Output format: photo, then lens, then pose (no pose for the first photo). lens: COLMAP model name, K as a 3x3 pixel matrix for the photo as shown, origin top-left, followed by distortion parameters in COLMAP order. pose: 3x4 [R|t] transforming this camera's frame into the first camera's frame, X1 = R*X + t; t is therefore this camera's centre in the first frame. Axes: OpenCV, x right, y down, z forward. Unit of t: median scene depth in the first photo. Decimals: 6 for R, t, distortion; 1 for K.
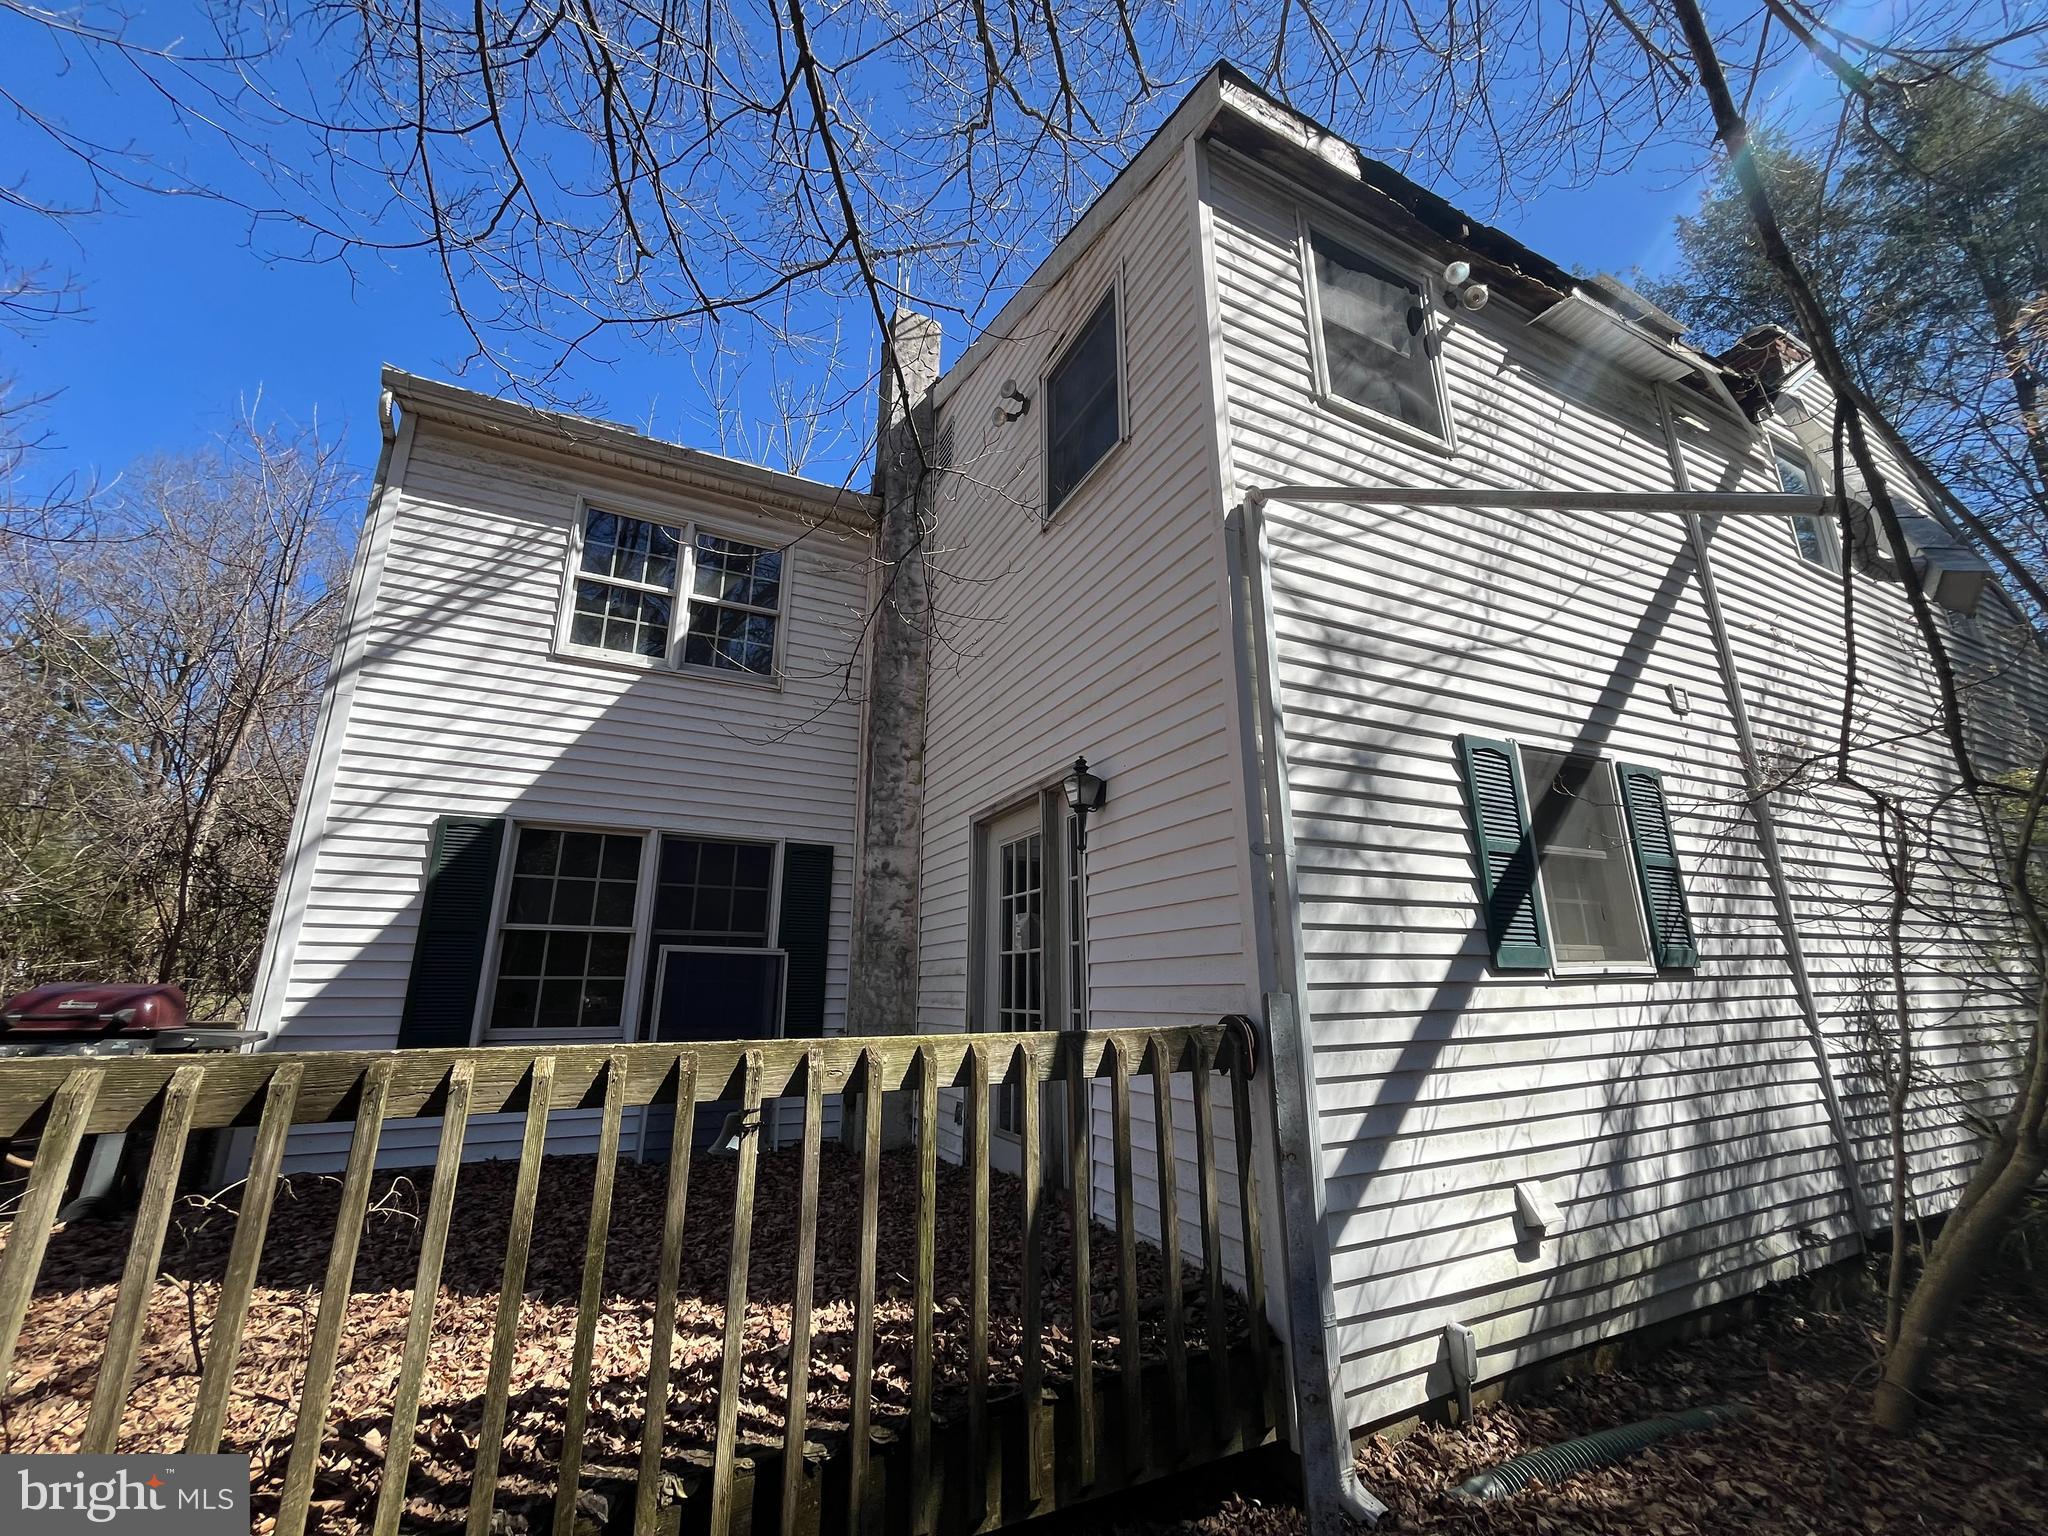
lens RADIAL K [[817.9, 0, 1024.0], [0, 817.9, 768.0], [0, 0, 1]] dist [0.003366, 0.000300]
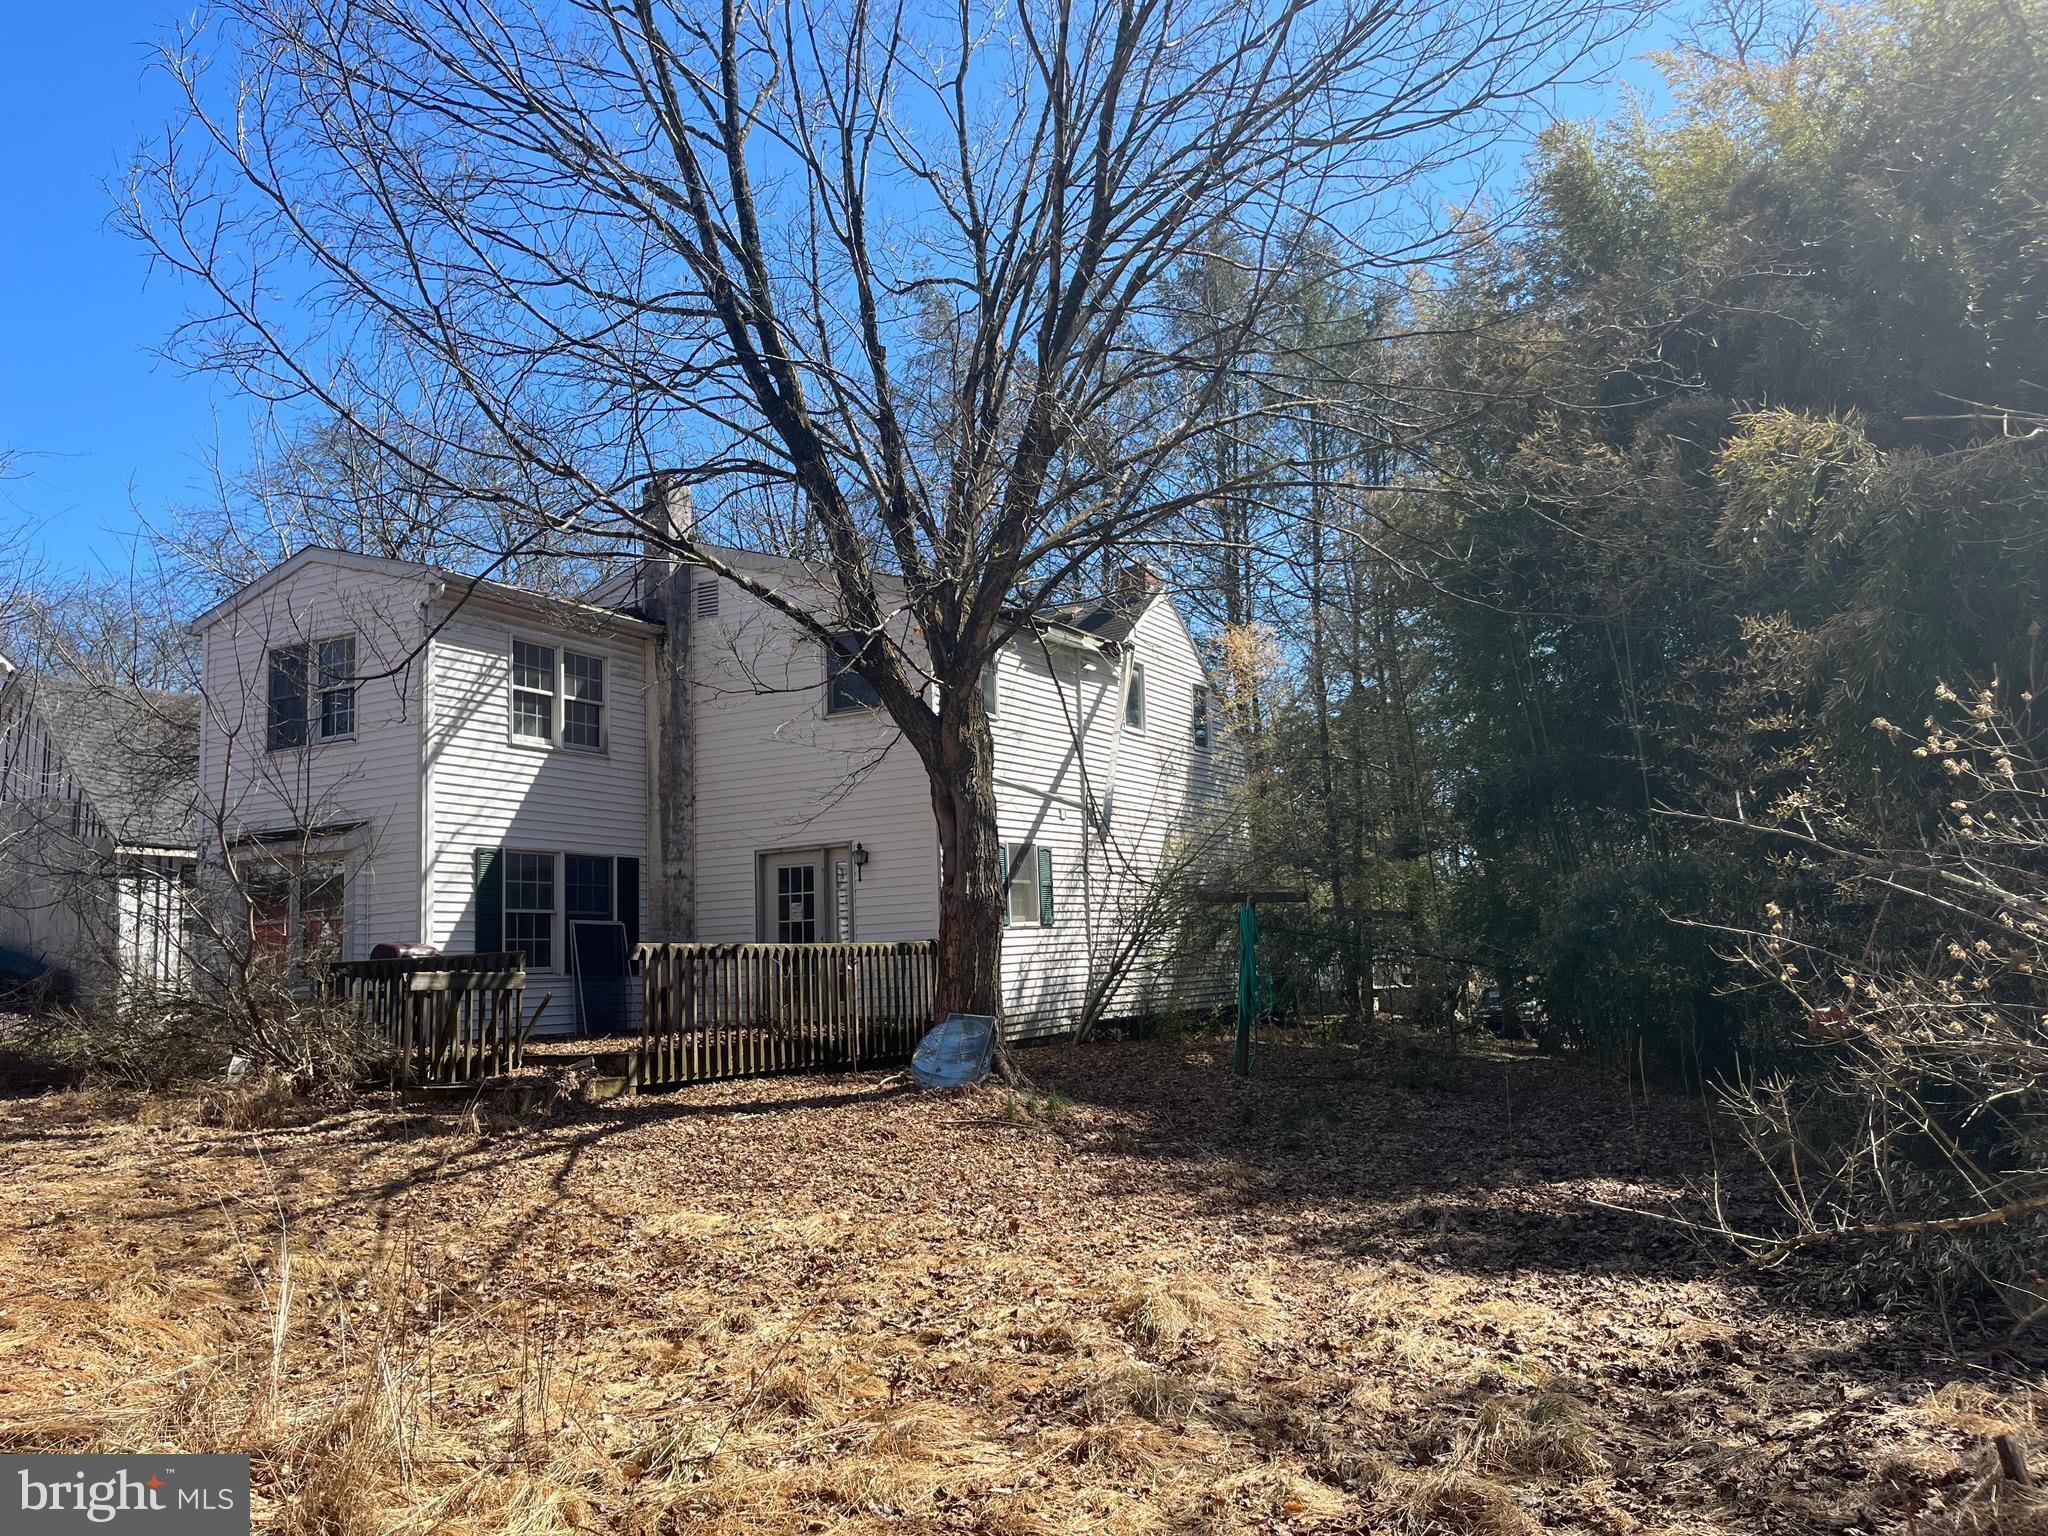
lens RADIAL K [[1547.5, 0, 1024.0], [0, 1547.5, 768.0], [0, 0, 1]] dist [-0.000693, 0.102500]
pose [[0.818993, 0.043998, 0.572114, -1.656598], [-0.116904, 0.988938, 0.091296, -0.542771], [-0.561769, -0.141653, 0.815077, -2.286765]]
